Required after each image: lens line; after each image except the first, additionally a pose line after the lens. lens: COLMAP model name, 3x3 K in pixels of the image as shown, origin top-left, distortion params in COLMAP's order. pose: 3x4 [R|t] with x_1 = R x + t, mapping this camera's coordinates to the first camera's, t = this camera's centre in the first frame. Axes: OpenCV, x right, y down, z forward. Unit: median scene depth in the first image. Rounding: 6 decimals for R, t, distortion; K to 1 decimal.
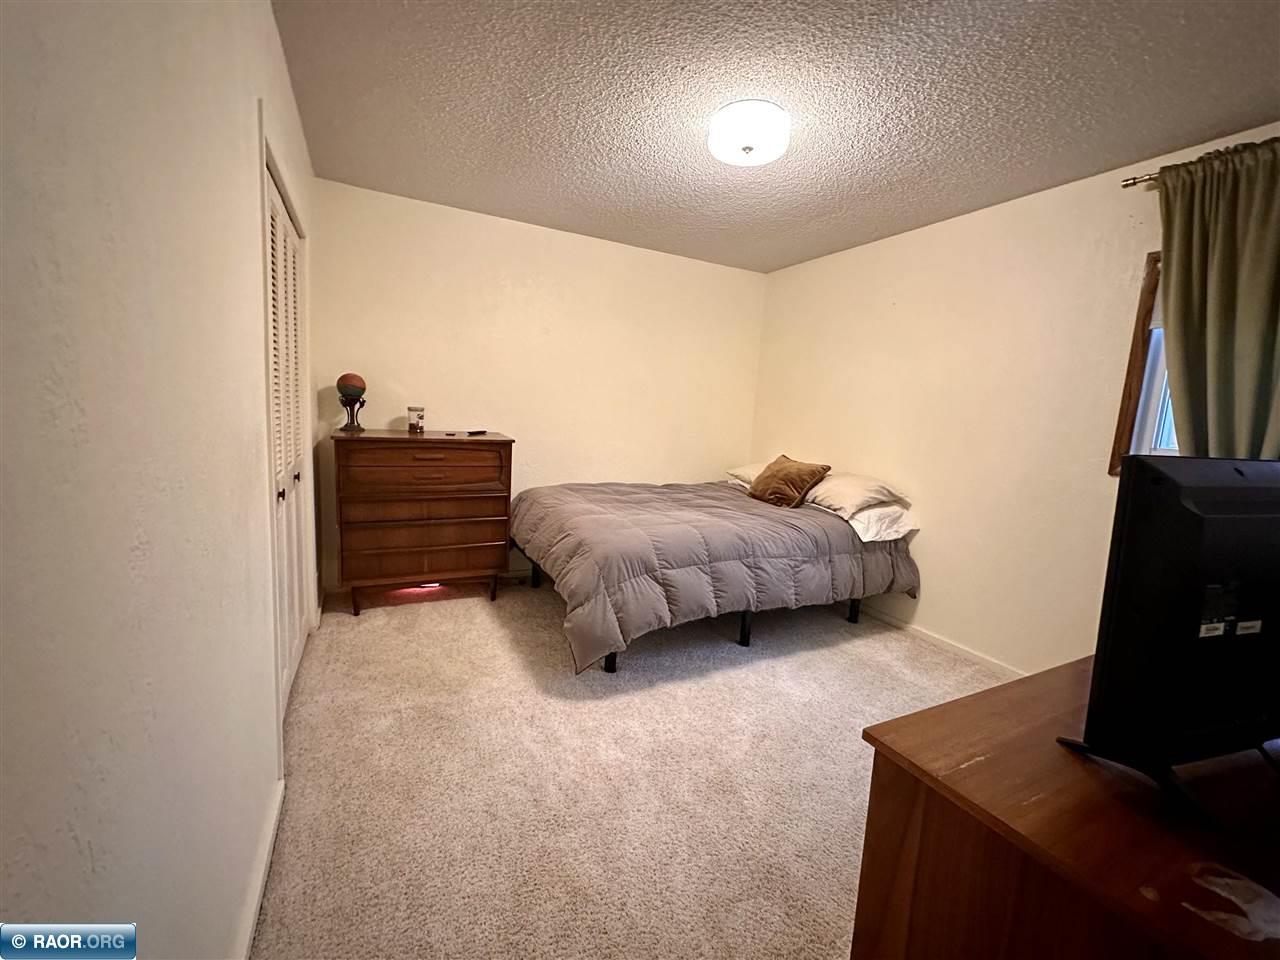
lens RADIAL K [[534.8, 0, 638.5], [0, 534.8, 480.0], [0, 0, 1]] dist [-0.001619, 0.000502]
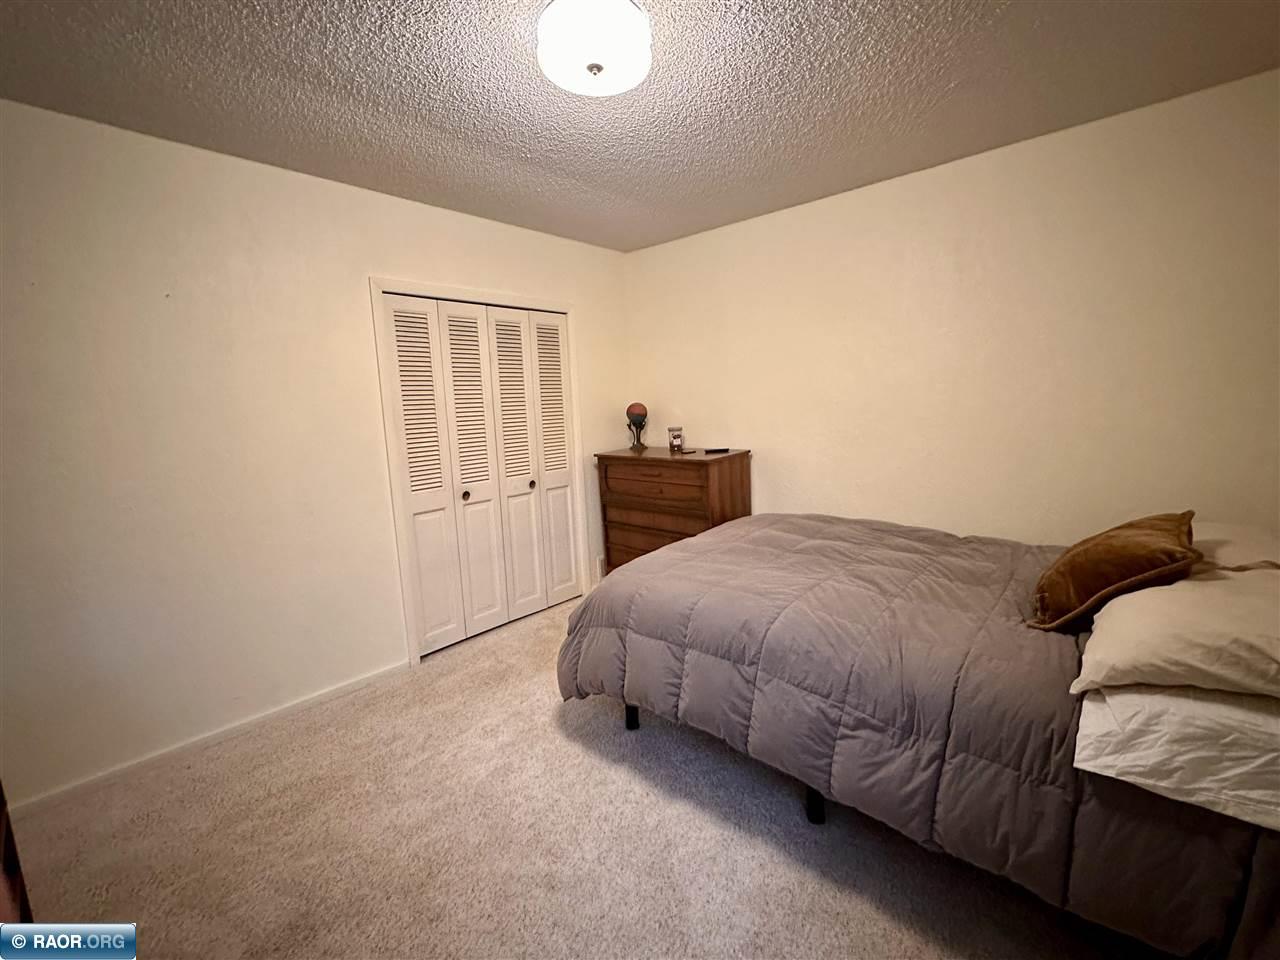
lens RADIAL K [[534.8, 0, 638.1], [0, 534.8, 478.3], [0, 0, 1]] dist [-0.001619, 0.000502]
pose [[0.354108, 0.061734, -0.933165, 0.630558], [-0.061835, 0.997181, 0.042505, -0.077363], [0.933158, 0.042651, 0.356927, 0.564687]]
